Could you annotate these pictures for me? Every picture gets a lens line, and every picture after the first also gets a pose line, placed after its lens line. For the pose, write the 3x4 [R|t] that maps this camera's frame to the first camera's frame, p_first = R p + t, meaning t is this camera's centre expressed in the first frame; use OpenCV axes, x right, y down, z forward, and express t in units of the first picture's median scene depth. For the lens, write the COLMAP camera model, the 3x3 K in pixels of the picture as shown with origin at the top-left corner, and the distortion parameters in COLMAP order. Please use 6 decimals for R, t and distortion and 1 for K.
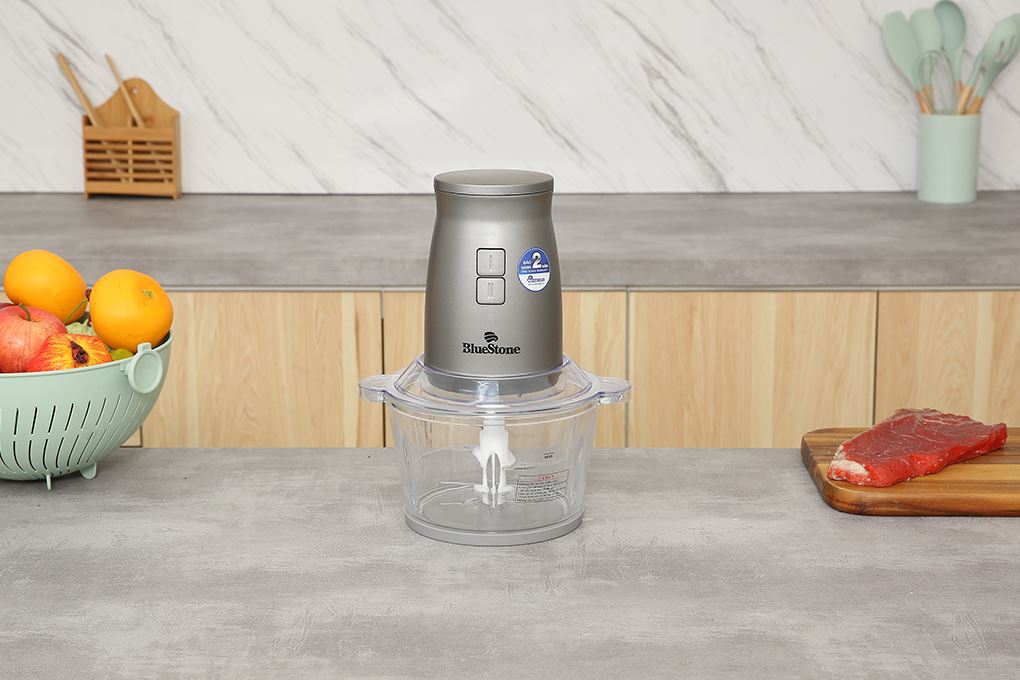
lens RADIAL K [[2456.7, 0, 510.0], [0, 2456.7, 340.0], [0, 0, 1]] dist [0.153996, 0.627043]
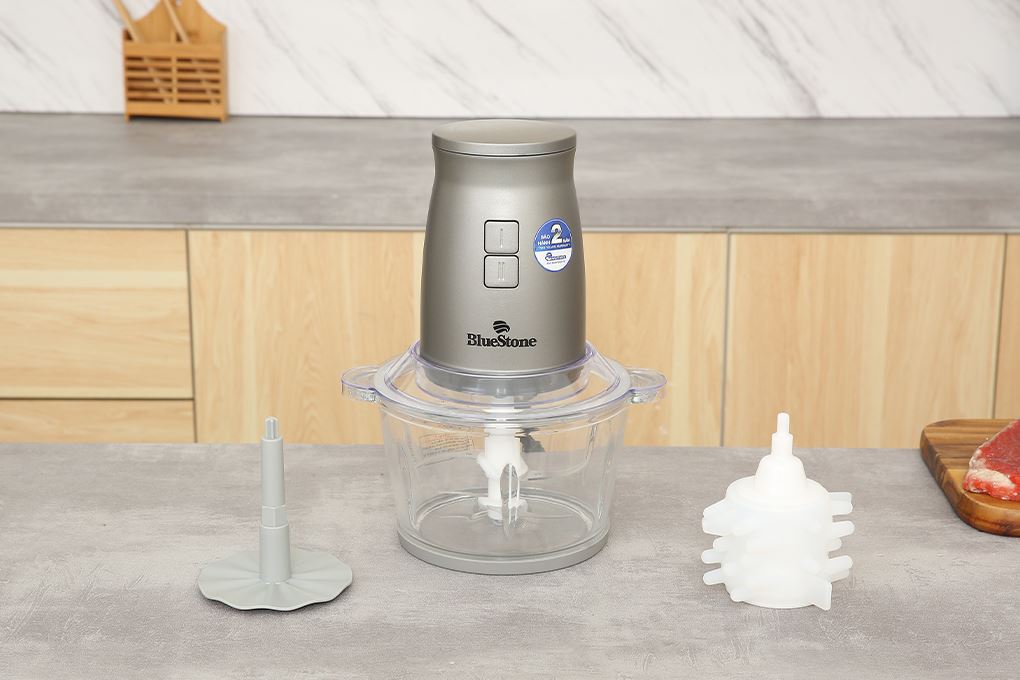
lens RADIAL K [[2242.5, 0, 488.9], [0, 2242.5, 370.4], [0, 0, 1]] dist [0.129478, 0.338678]
pose [[0.999961, 0.005799, 0.006657, -0.045656], [-0.006263, 0.997396, 0.071846, -0.028202], [-0.006223, -0.071885, 0.997394, 0.168354]]
